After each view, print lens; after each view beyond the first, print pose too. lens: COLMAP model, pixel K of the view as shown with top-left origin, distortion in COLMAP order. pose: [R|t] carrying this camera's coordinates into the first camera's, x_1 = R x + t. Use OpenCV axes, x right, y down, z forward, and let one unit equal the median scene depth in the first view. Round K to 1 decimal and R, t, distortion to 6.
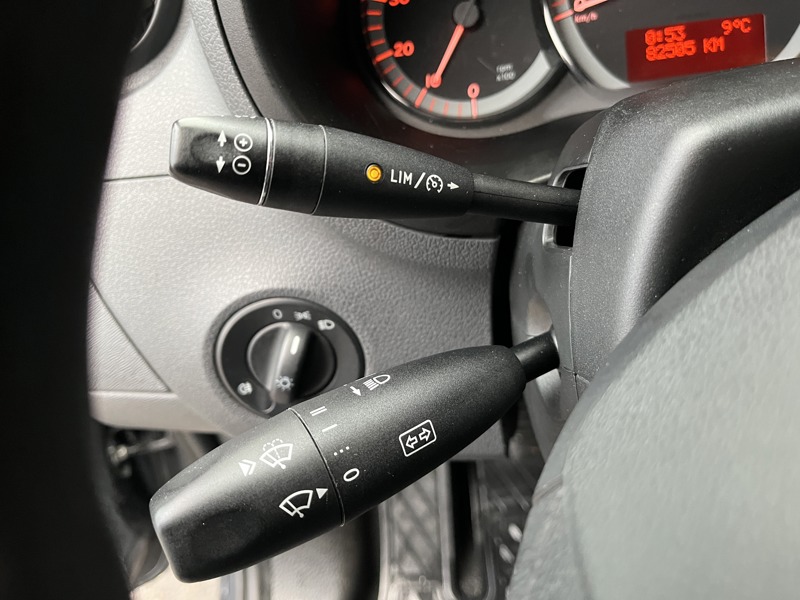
lens RADIAL K [[609.1, 0, 399.5], [0, 609.1, 296.6], [0, 0, 1]] dist [0.039550, -0.074891]
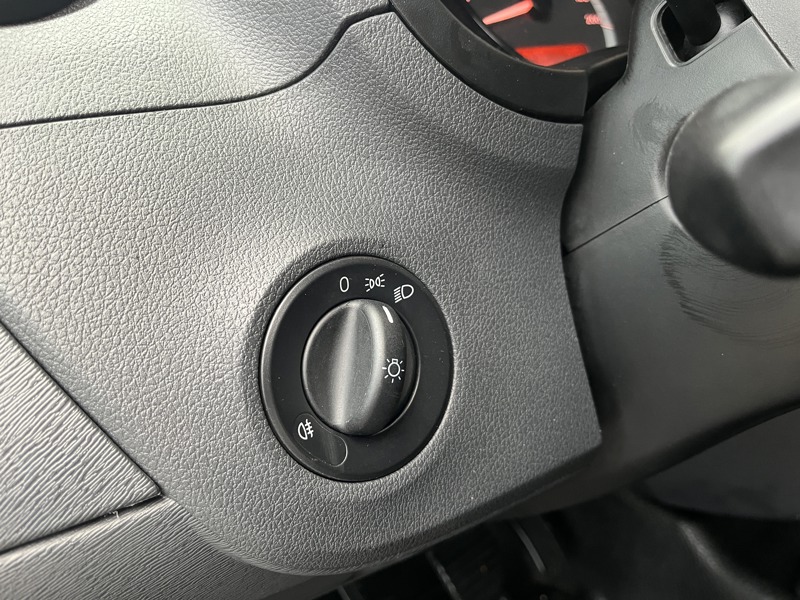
lens RADIAL K [[609.1, 0, 398.5], [0, 609.1, 300.2], [0, 0, 1]] dist [0.039550, -0.074891]
pose [[0.814592, -0.131192, 0.565003, -0.541360], [0.370044, 0.867648, -0.332045, 0.294914], [-0.446662, 0.479557, 0.755326, 0.468830]]
